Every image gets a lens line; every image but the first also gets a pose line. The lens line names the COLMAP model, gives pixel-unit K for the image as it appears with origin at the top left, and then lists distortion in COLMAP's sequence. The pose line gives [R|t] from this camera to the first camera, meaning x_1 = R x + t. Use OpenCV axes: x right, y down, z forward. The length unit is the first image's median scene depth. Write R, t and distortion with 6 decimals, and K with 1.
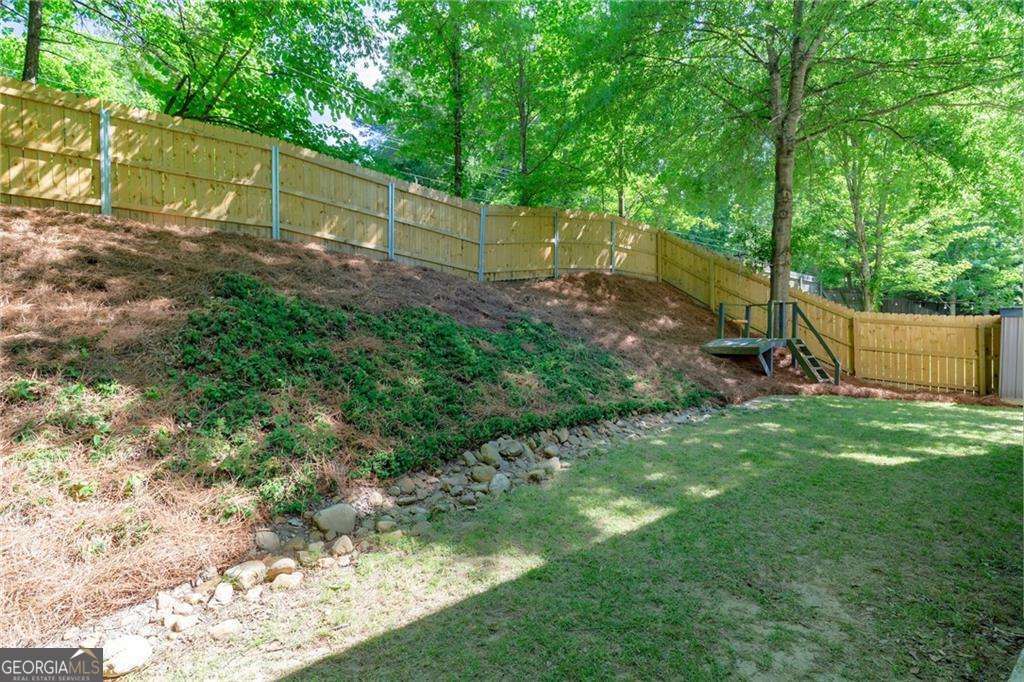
lens RADIAL K [[495.2, 0, 512.8], [0, 495.2, 336.0], [0, 0, 1]] dist [-0.001657, -0.000205]
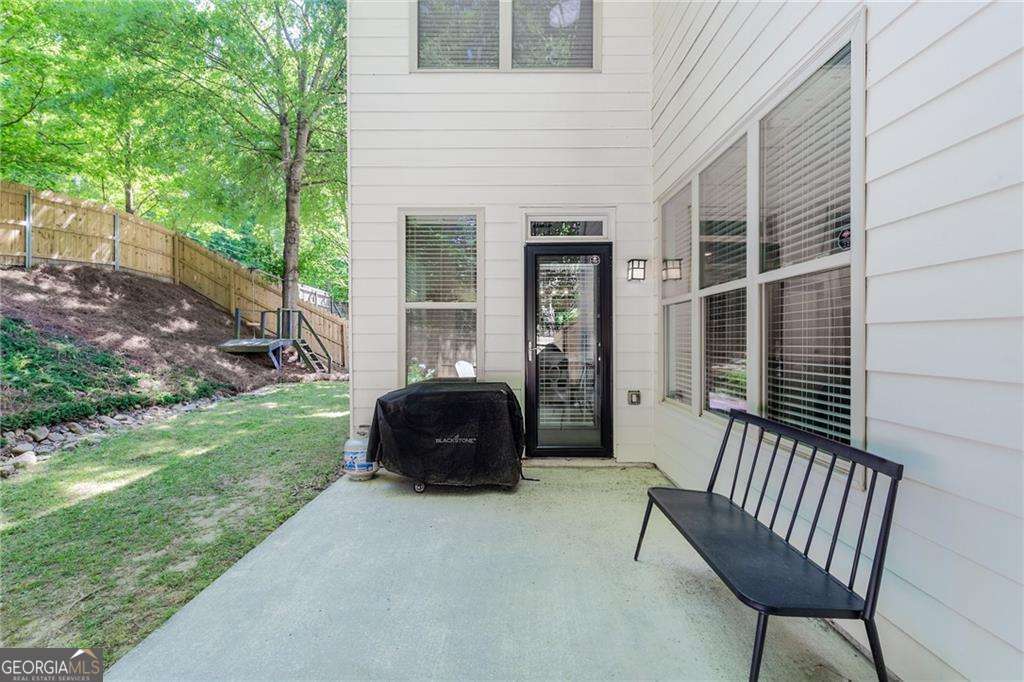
lens RADIAL K [[463.6, 0, 513.6], [0, 463.6, 340.4], [0, 0, 1]] dist [0.004058, 0.001708]
pose [[0.625538, 0.001741, 0.780192, -0.019061], [0.001812, 0.999992, -0.003684, 0.013631], [-0.780191, 0.003718, 0.625530, -0.176654]]
